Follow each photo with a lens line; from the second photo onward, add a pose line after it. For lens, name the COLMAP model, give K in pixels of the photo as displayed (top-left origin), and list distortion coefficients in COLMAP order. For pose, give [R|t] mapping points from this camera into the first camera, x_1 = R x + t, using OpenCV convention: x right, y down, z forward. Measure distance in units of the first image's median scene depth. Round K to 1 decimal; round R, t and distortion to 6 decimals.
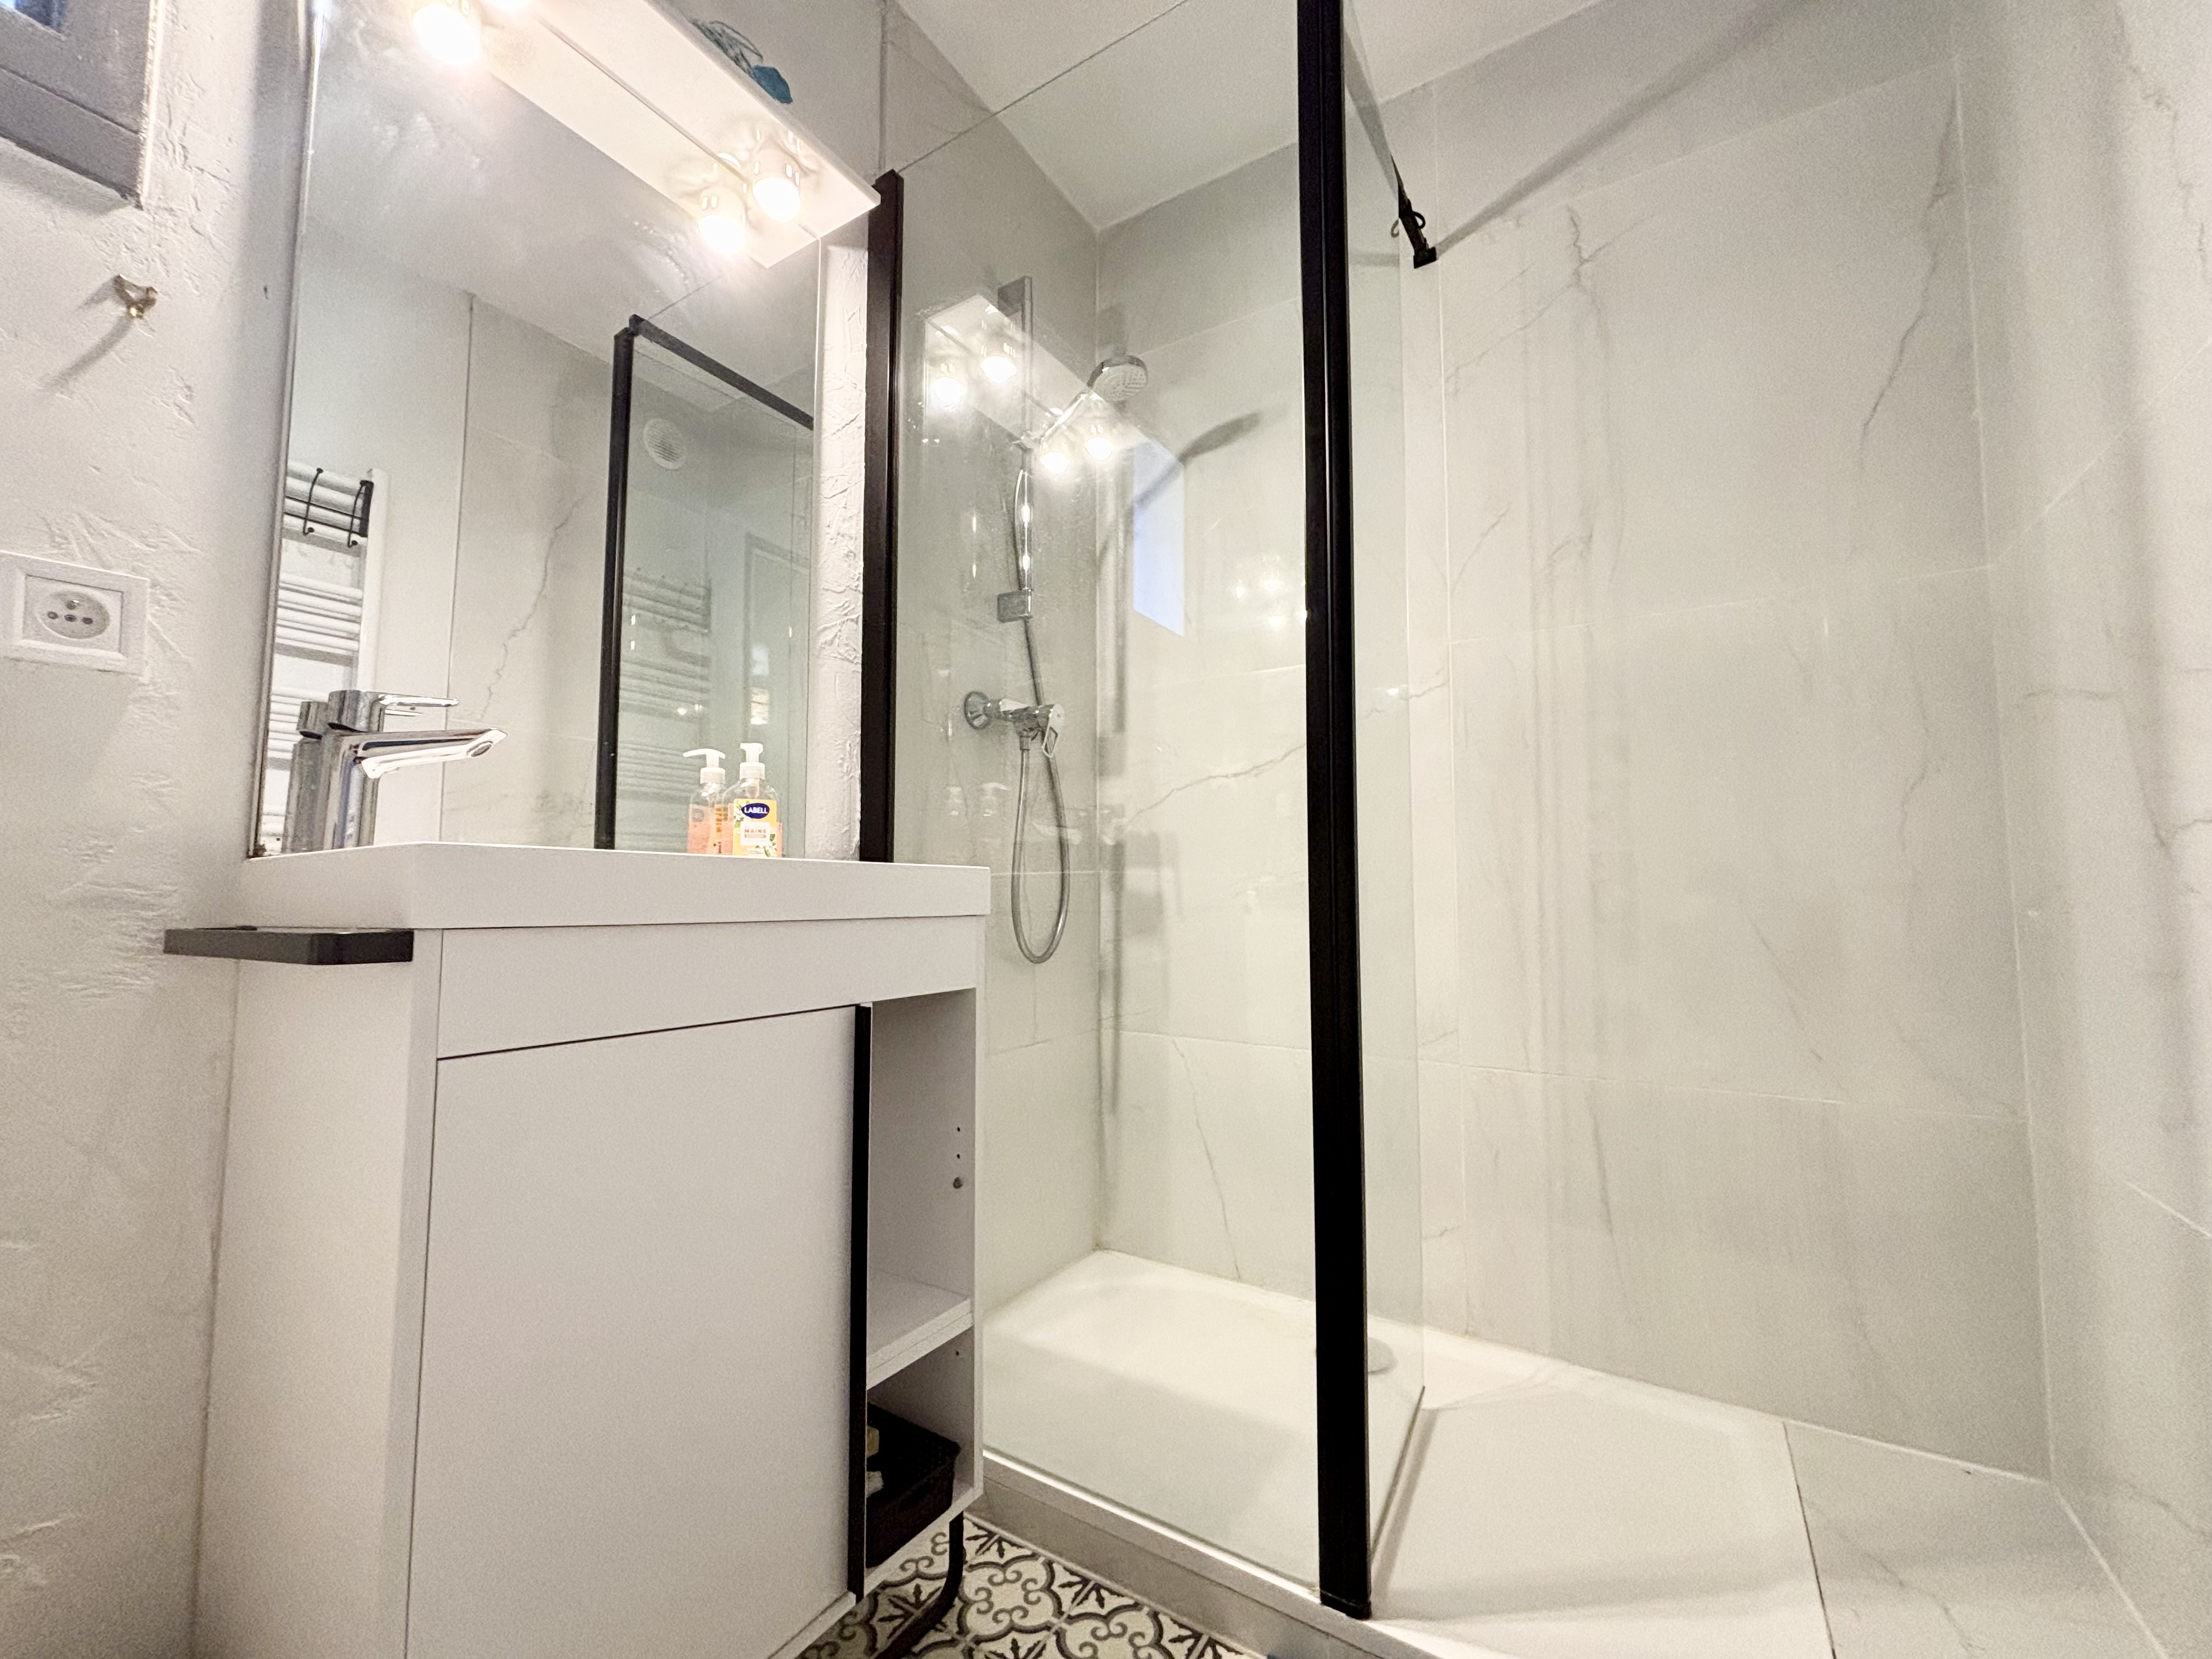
lens RADIAL K [[890.0, 0, 1111.6], [0, 890.0, 831.1], [0, 0, 1]] dist [-0.003297, 0.001639]
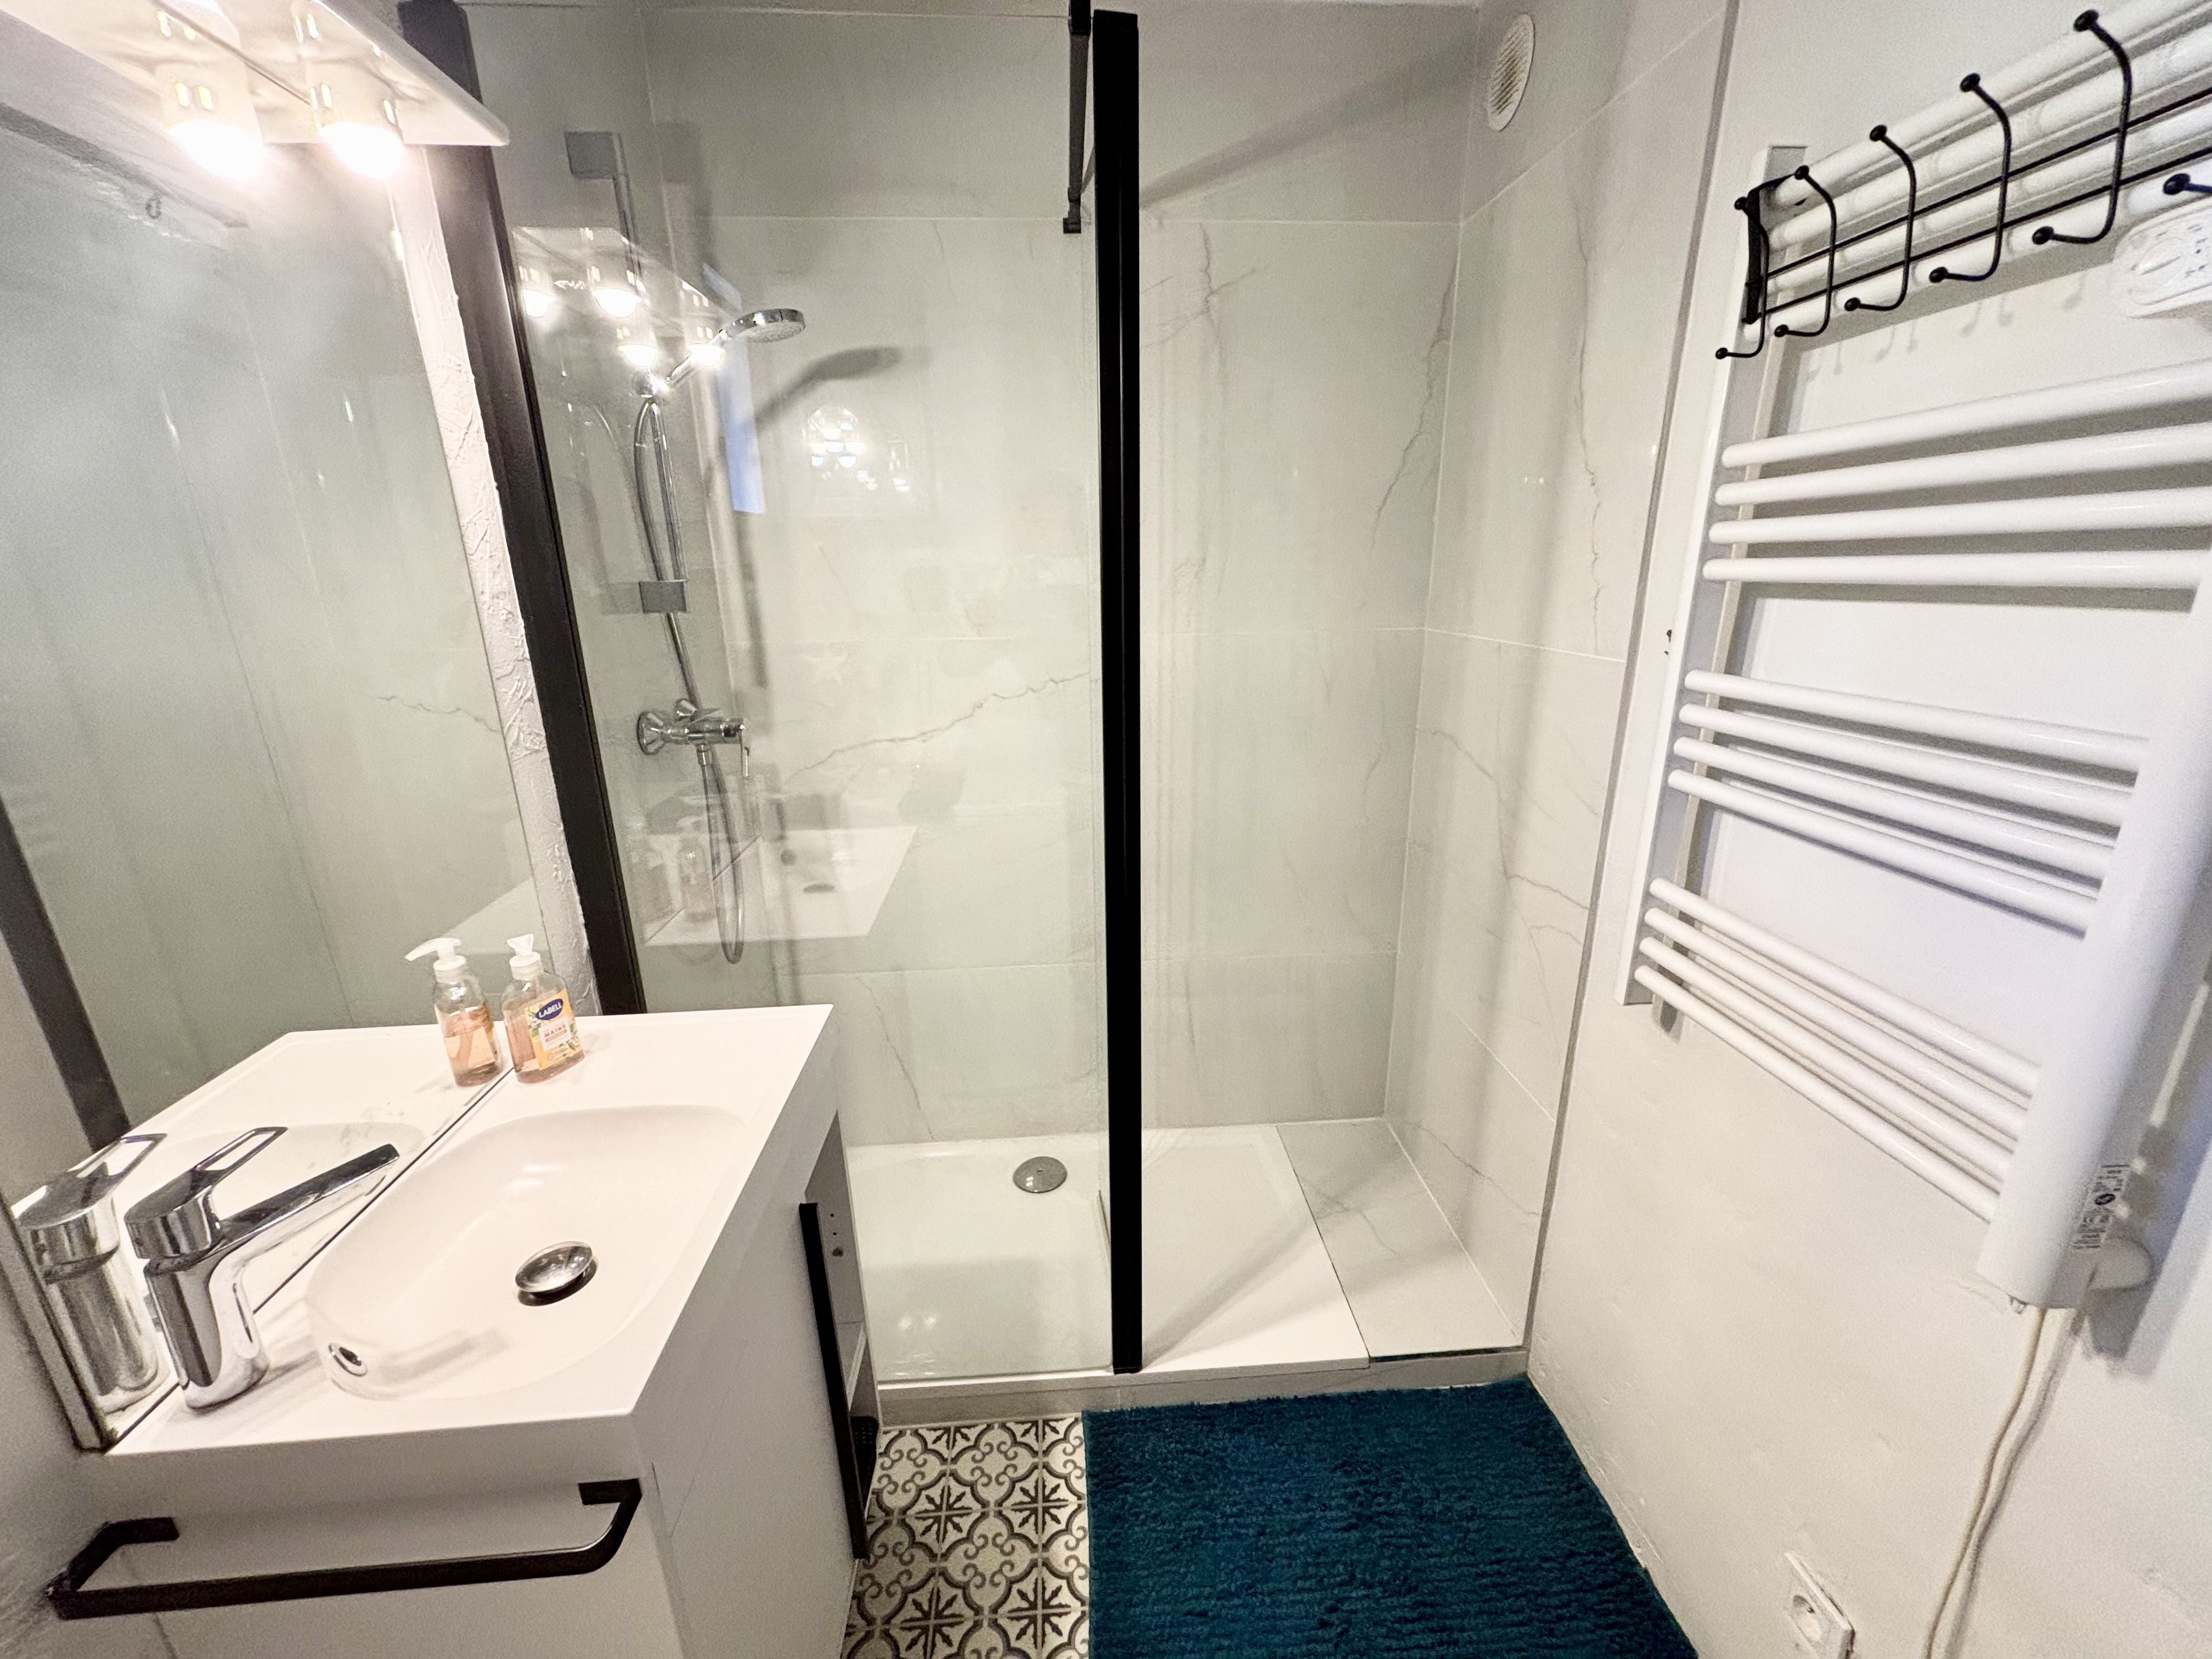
lens RADIAL K [[890.0, 0, 1126.5], [0, 890.0, 835.0], [0, 0, 1]] dist [-0.003297, 0.001639]
pose [[0.805352, -0.176586, 0.565885, -0.348938], [-0.034209, 0.939166, 0.341755, -0.437335], [-0.591809, -0.294591, 0.750319, 0.034862]]
